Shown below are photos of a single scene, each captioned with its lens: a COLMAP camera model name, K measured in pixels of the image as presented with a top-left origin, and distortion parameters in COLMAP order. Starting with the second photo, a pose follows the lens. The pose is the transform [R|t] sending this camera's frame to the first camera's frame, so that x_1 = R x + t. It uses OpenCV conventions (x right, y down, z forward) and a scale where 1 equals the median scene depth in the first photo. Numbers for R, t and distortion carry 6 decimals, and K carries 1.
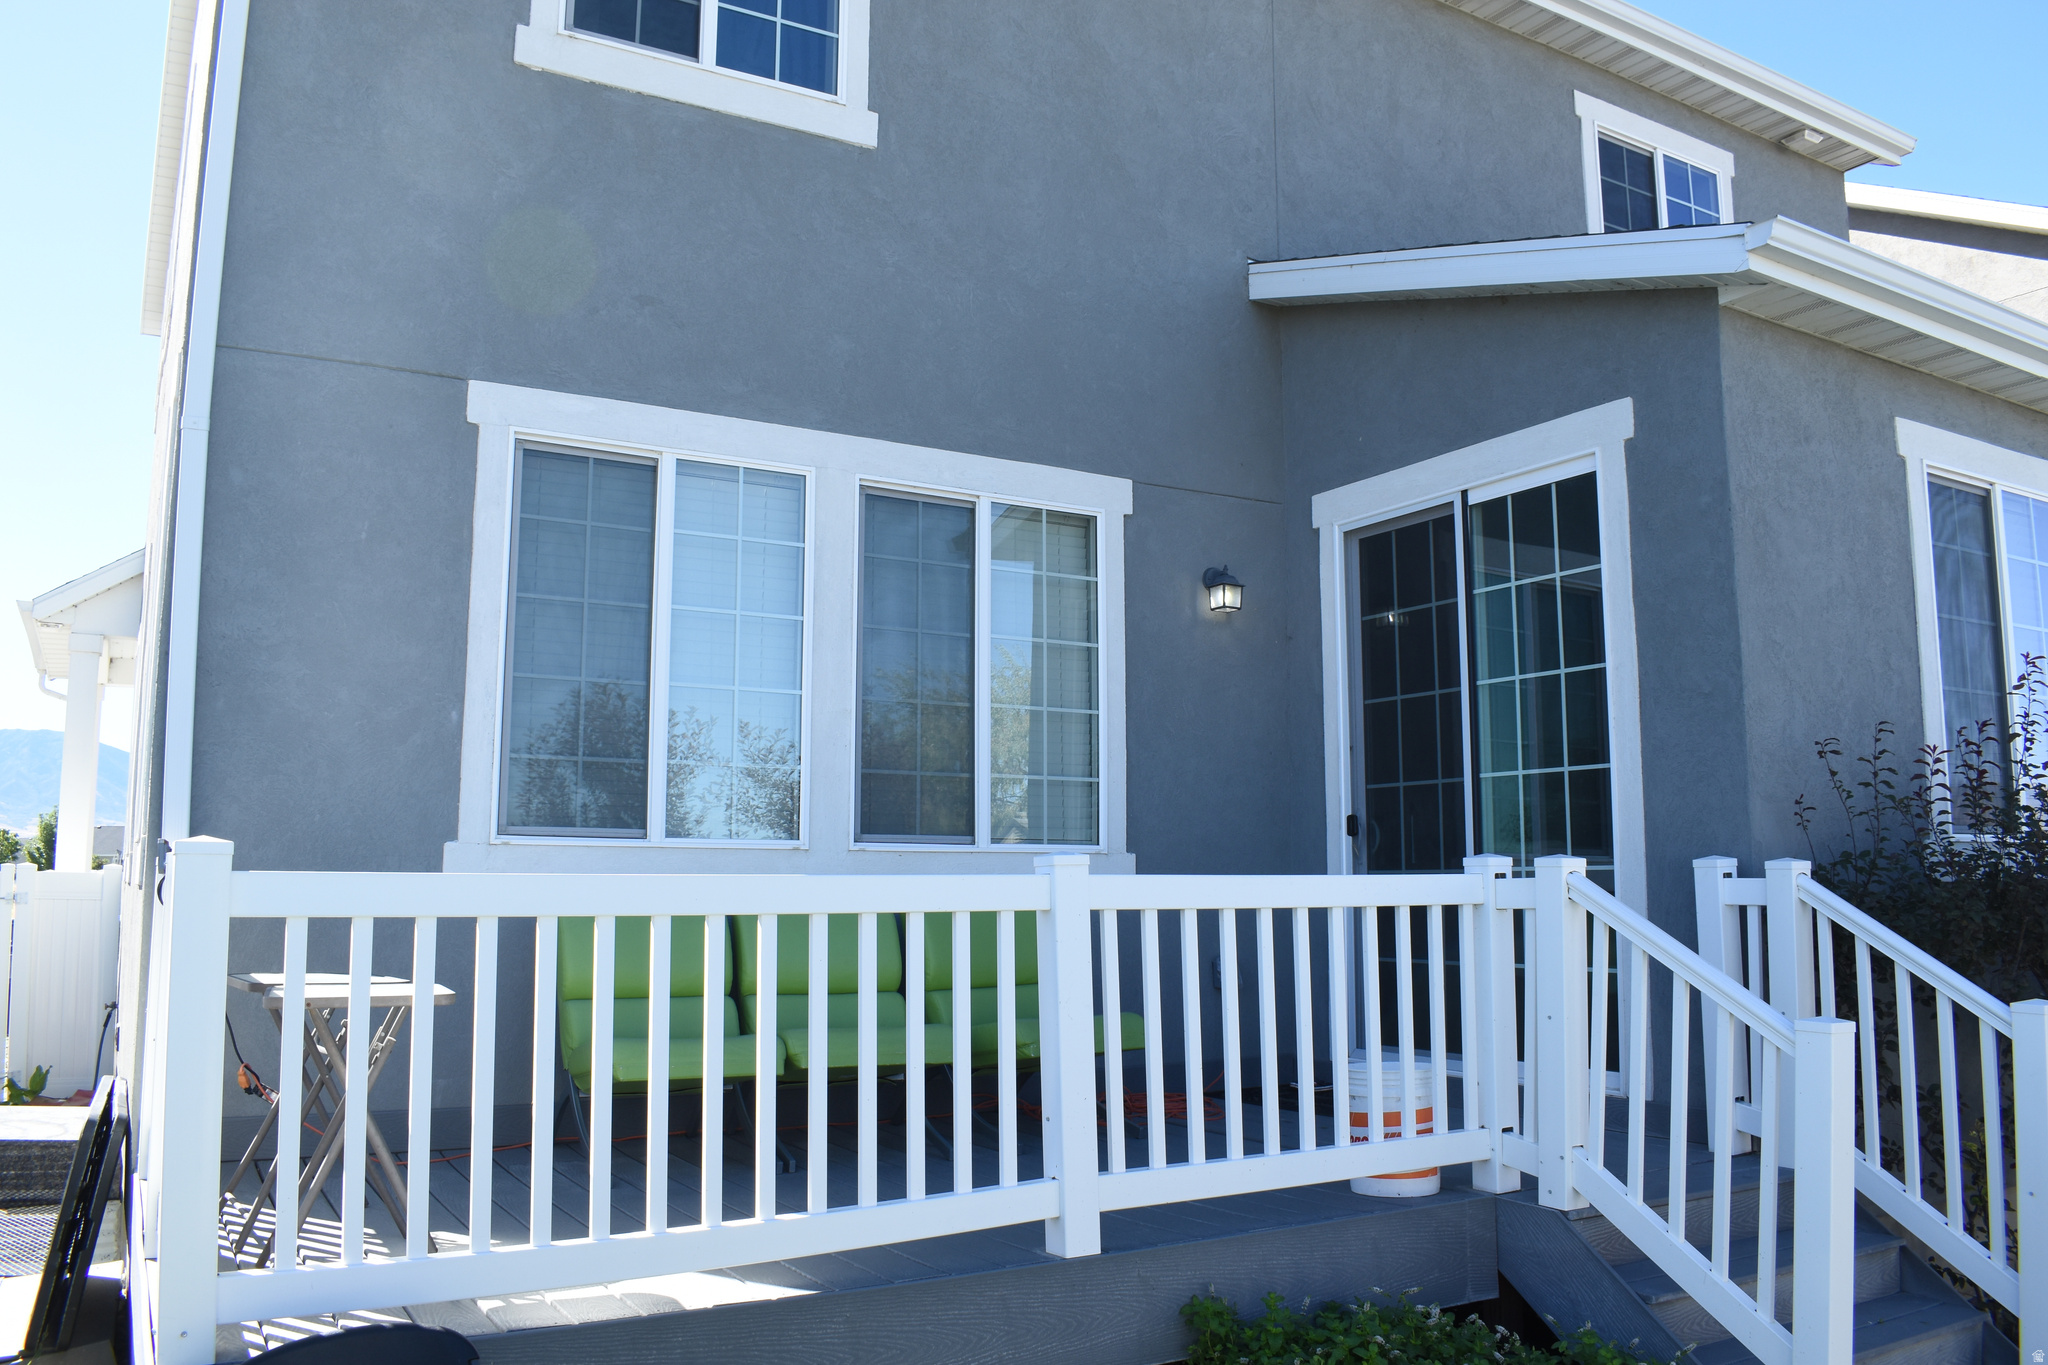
lens RADIAL K [[1605.8, 0, 1027.7], [0, 1605.8, 677.9], [0, 0, 1]] dist [-0.095550, 0.019635]
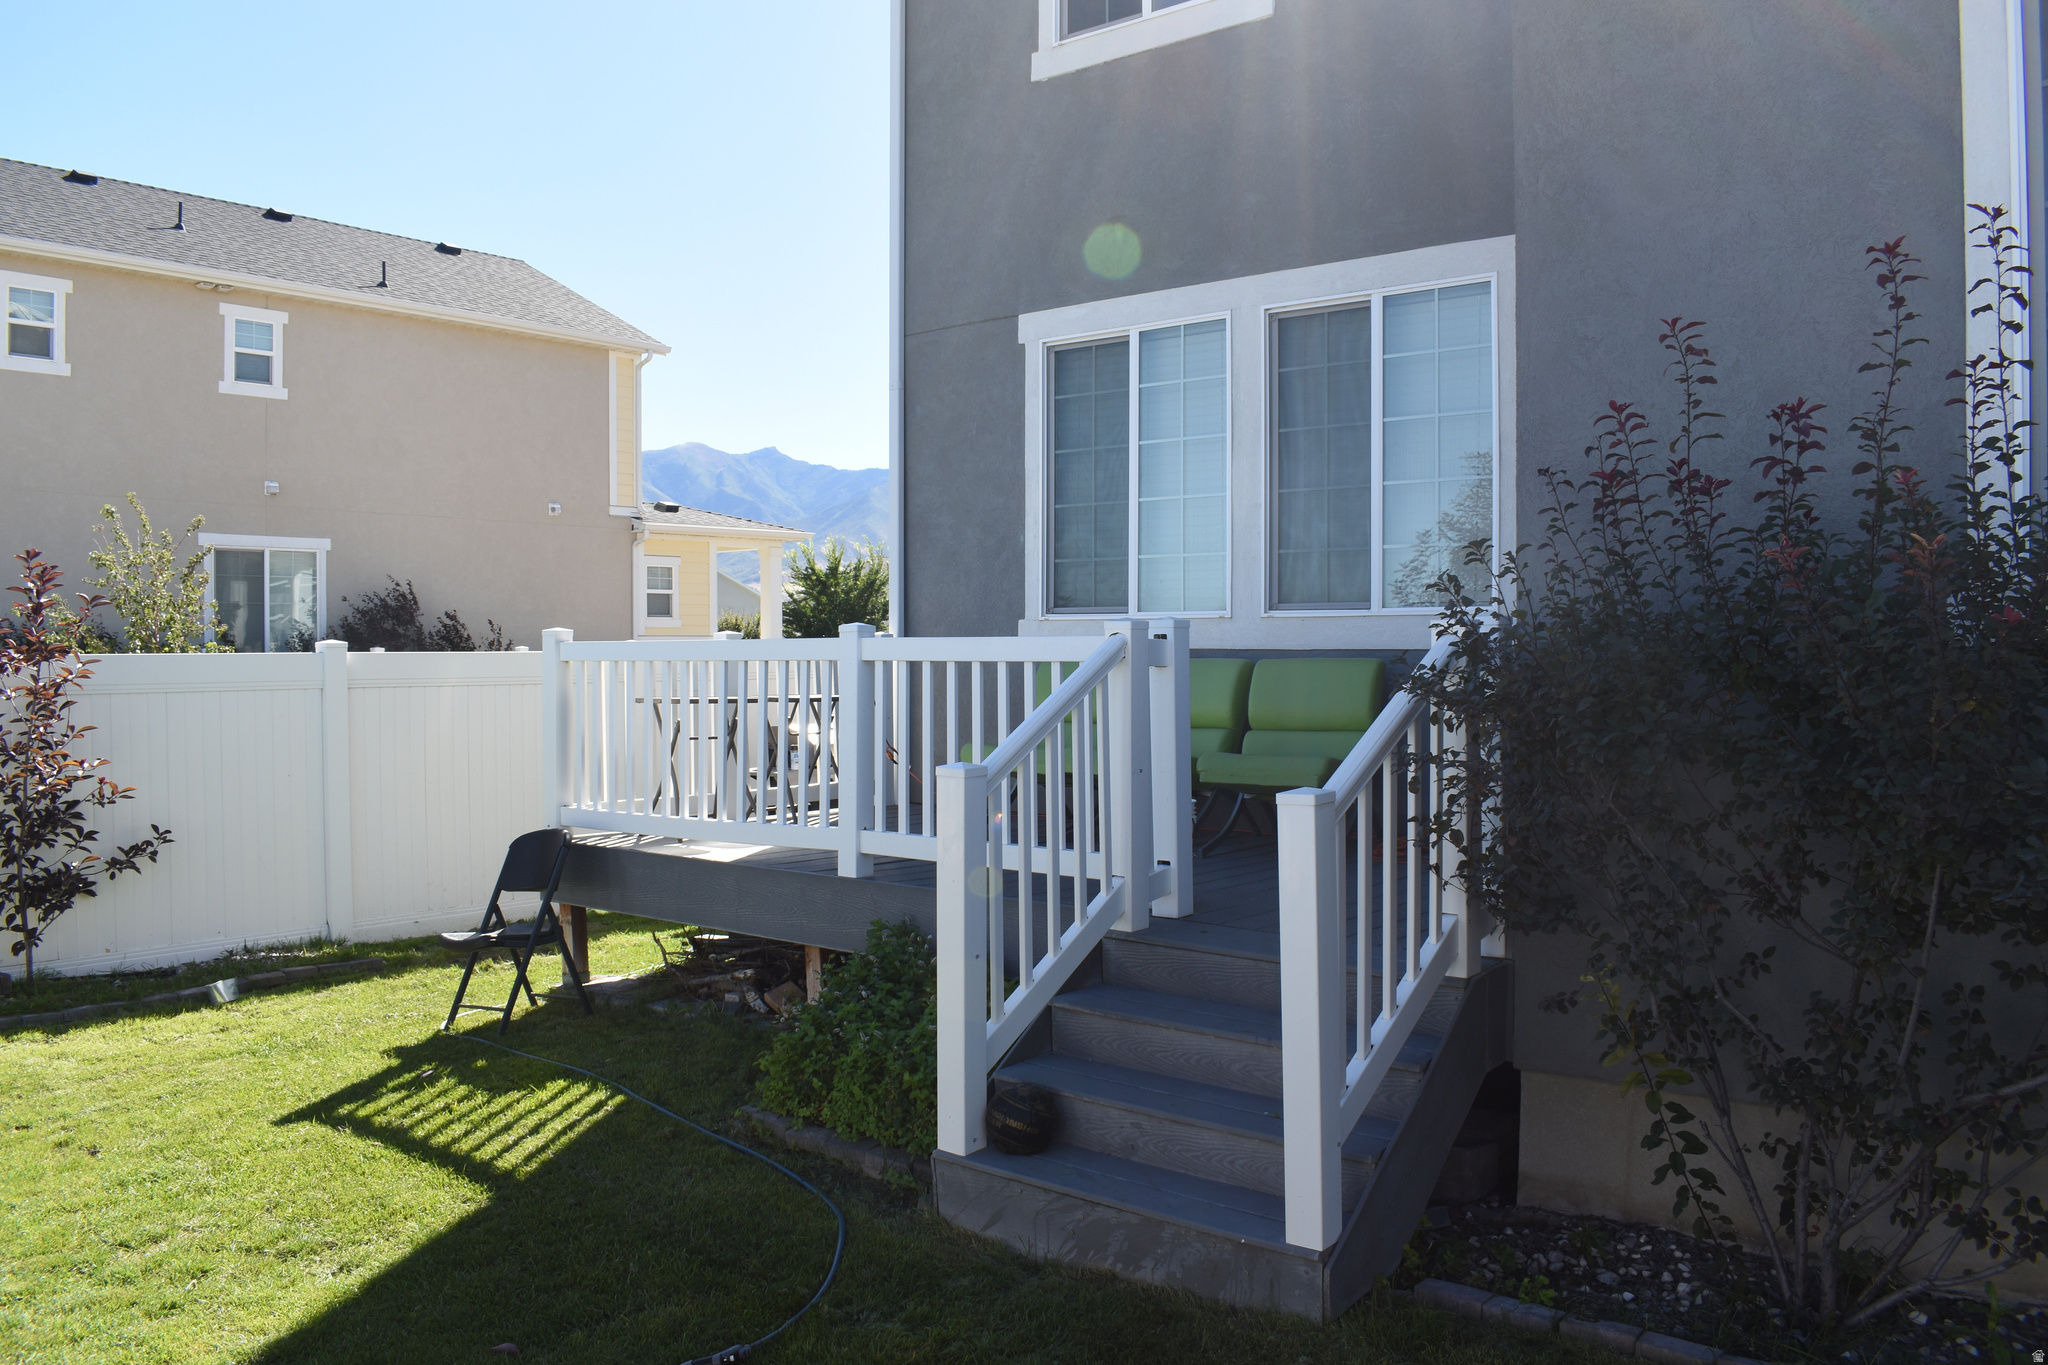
lens RADIAL K [[1605.8, 0, 988.2], [0, 1605.8, 682.1], [0, 0, 1]] dist [-0.095550, 0.019635]
pose [[0.322295, 0.021642, -0.946392, 1.120772], [0.119952, 0.990746, 0.063507, 0.060553], [0.939009, -0.133989, 0.316717, 0.455796]]
